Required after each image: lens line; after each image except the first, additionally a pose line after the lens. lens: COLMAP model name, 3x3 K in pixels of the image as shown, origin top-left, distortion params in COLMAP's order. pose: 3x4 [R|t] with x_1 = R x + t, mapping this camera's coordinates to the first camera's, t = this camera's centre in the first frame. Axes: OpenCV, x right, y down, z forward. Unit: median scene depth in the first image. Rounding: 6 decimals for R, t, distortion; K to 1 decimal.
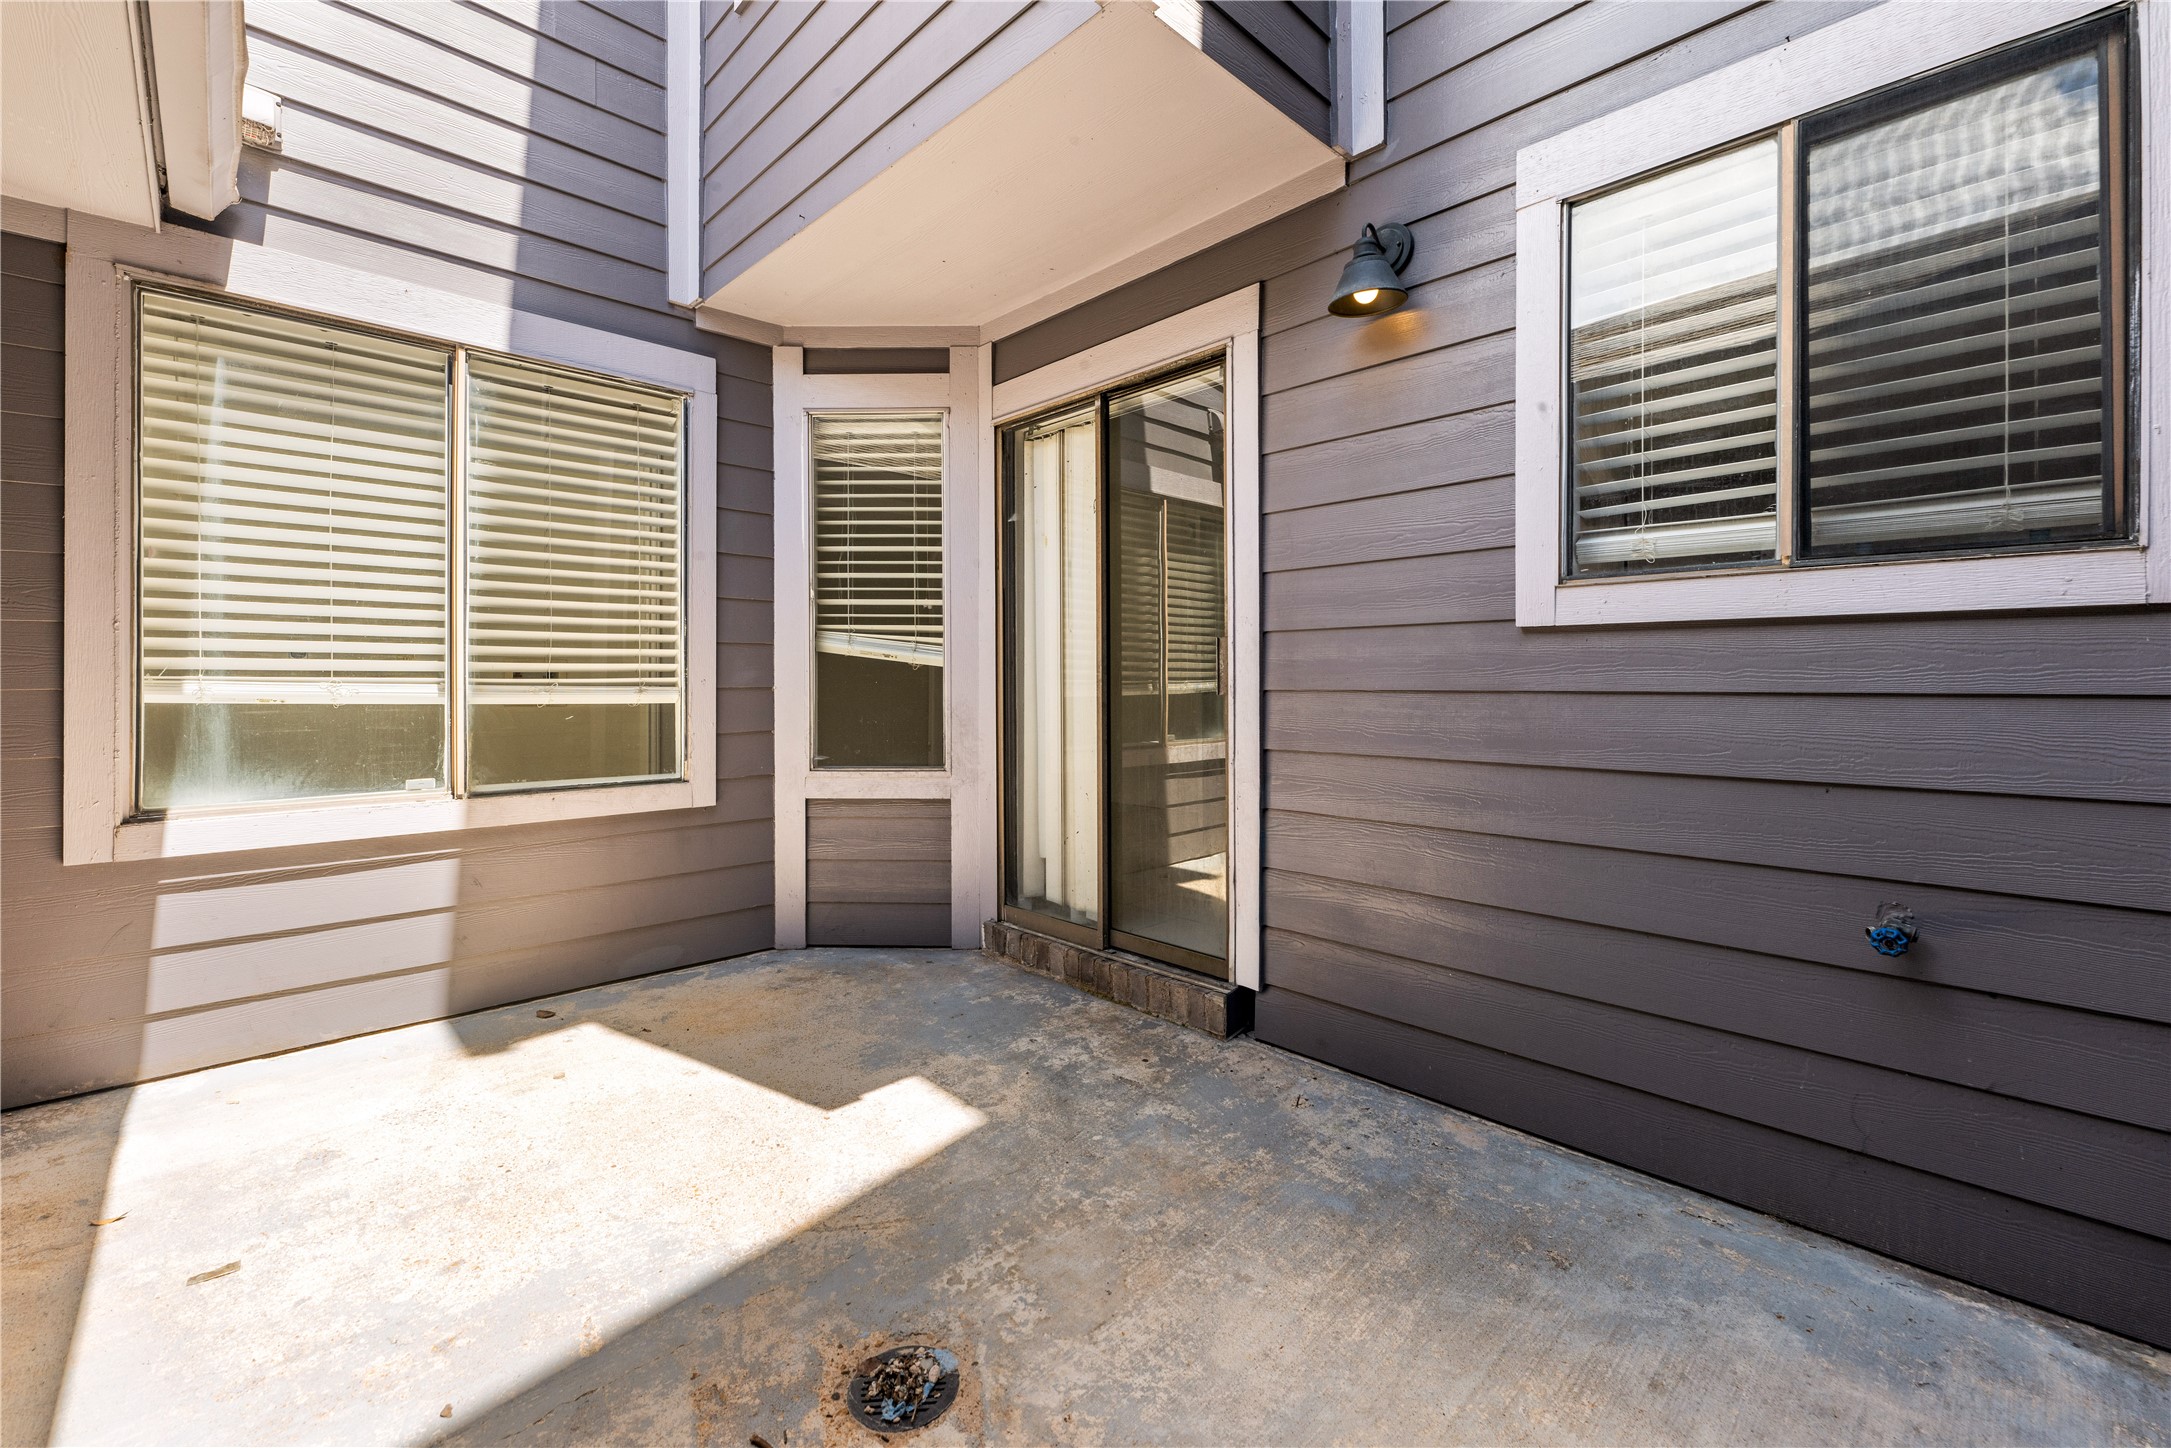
lens RADIAL K [[879.8, 0, 1115.6], [0, 879.8, 677.9], [0, 0, 1]] dist [0.003327, -0.001300]
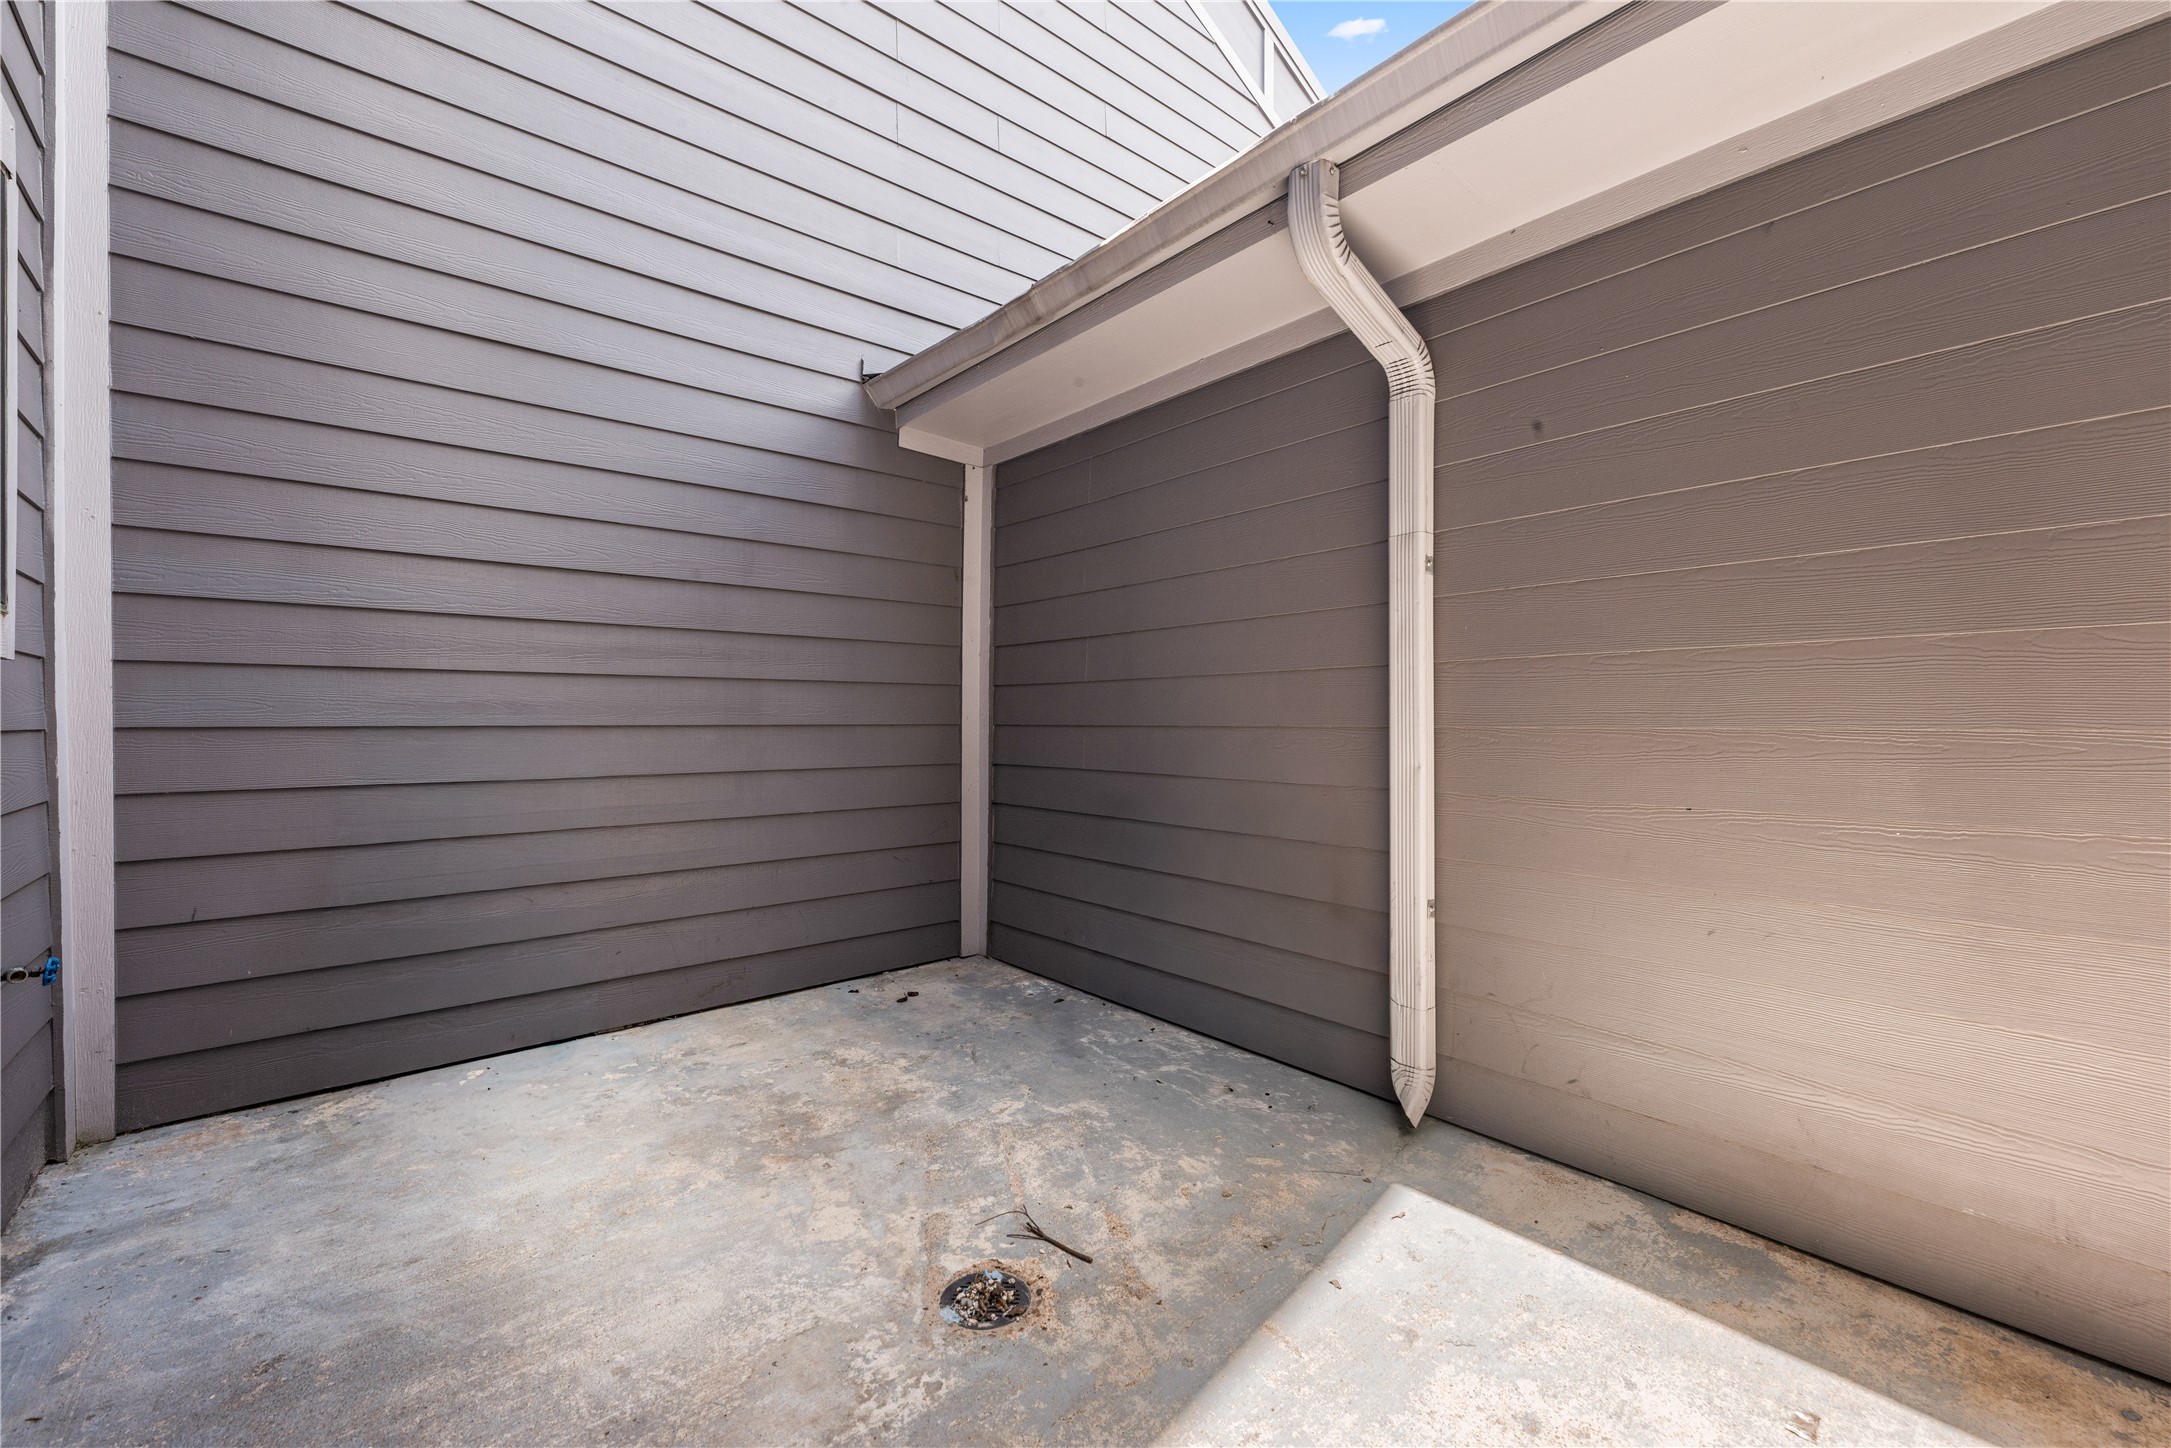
lens RADIAL K [[879.8, 0, 1084.7], [0, 879.8, 724.0], [0, 0, 1]] dist [0.003327, -0.001300]
pose [[-0.995267, 0.000309, 0.097173, -0.452636], [0.000371, 1.000000, 0.000622, 0.013928], [-0.097173, 0.000656, -0.995267, 2.009170]]
